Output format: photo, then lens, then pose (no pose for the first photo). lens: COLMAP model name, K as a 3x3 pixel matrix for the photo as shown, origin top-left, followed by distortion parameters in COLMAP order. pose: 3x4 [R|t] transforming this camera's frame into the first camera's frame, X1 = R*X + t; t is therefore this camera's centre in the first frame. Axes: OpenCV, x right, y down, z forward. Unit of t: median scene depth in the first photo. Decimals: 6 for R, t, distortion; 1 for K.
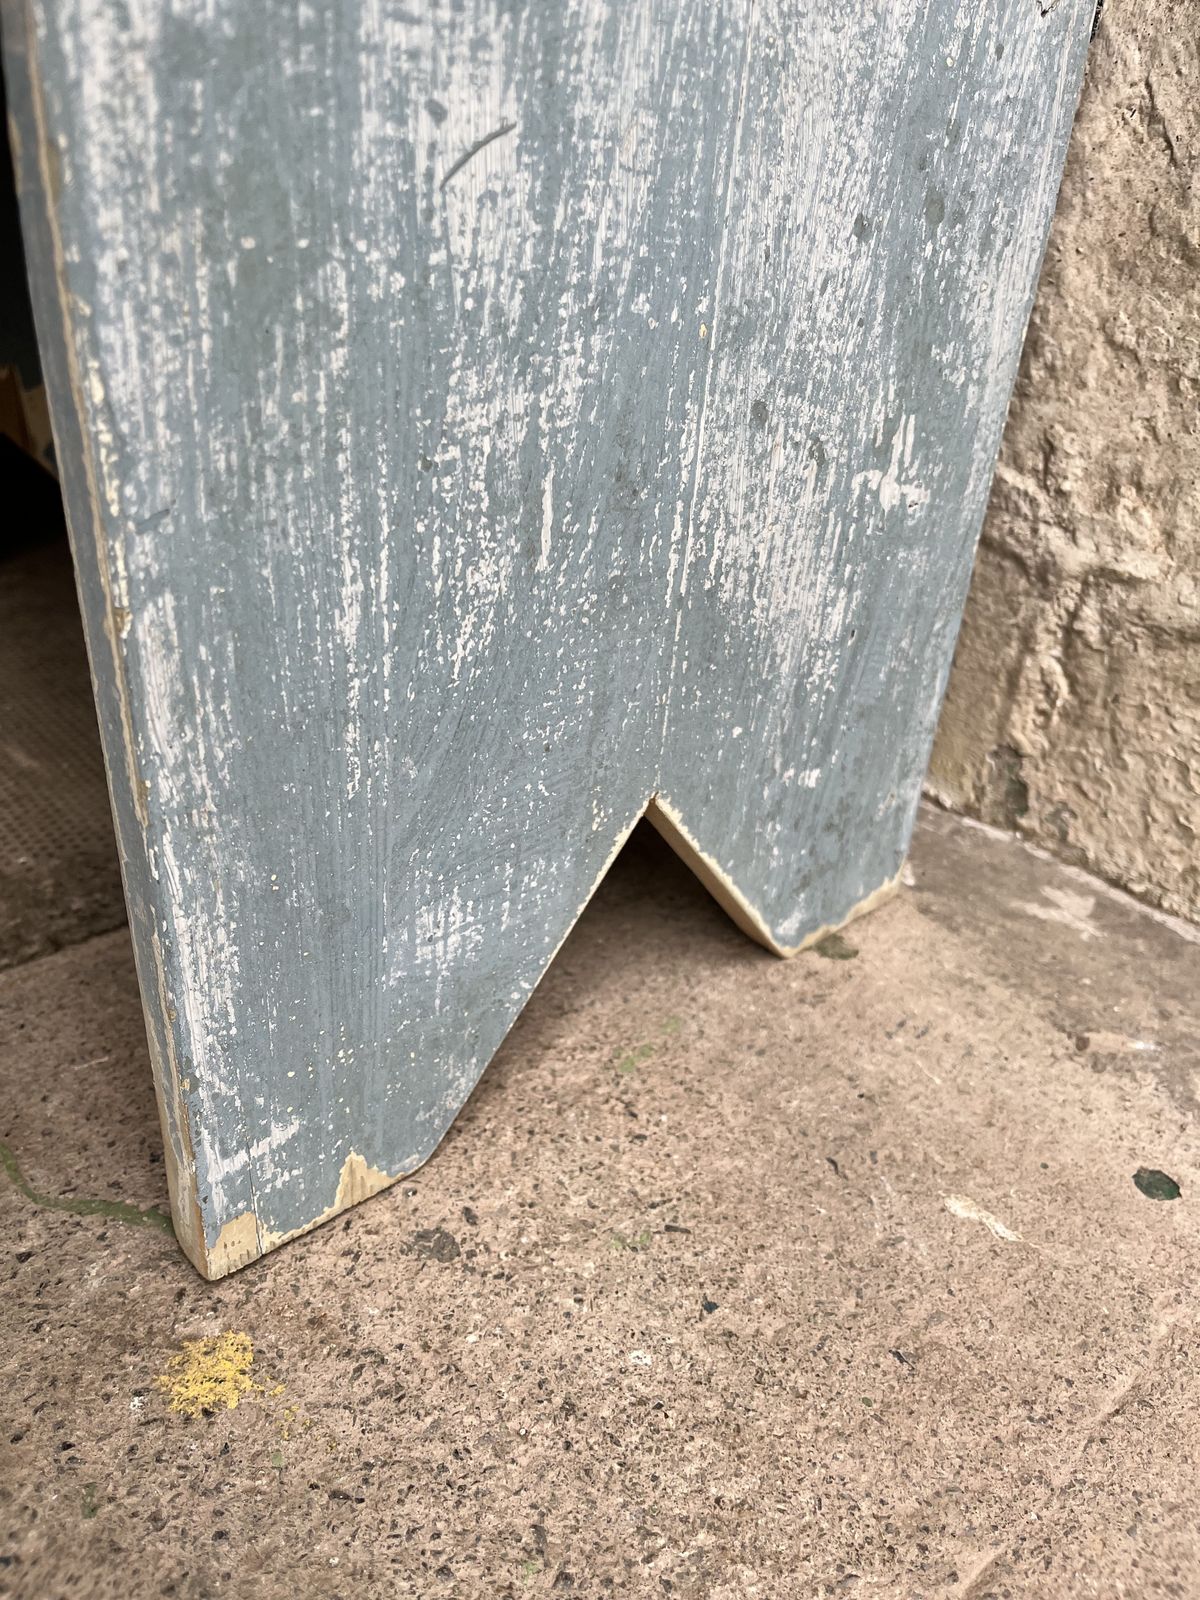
lens RADIAL K [[1235.7, 0, 594.1], [0, 1235.7, 807.1], [0, 0, 1]] dist [0.079593, -0.147934]
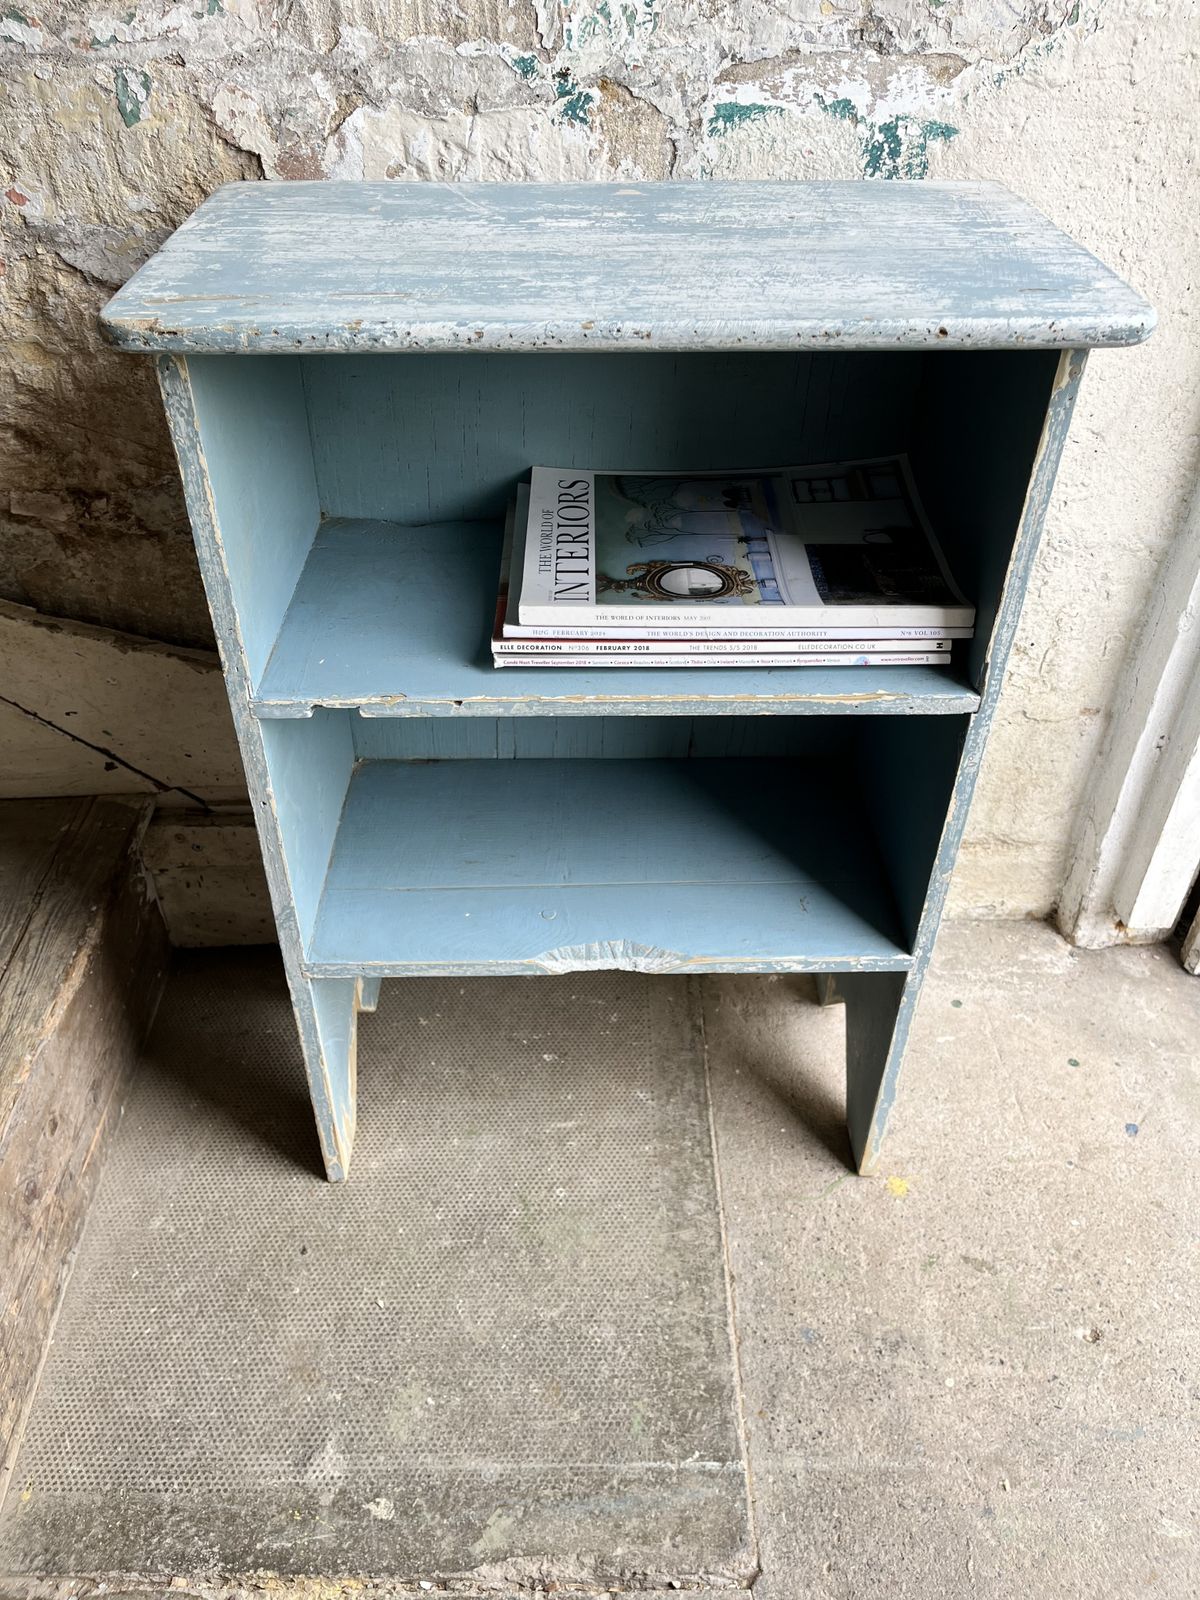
lens RADIAL K [[1205.1, 0, 598.4], [0, 1205.1, 799.7], [0, 0, 1]] dist [0.106711, -0.162563]
pose [[0.649618, -0.506634, 0.566850, -2.019593], [0.400282, 0.861813, 0.311533, -1.797897], [-0.646352, 0.024523, 0.762645, -1.153592]]
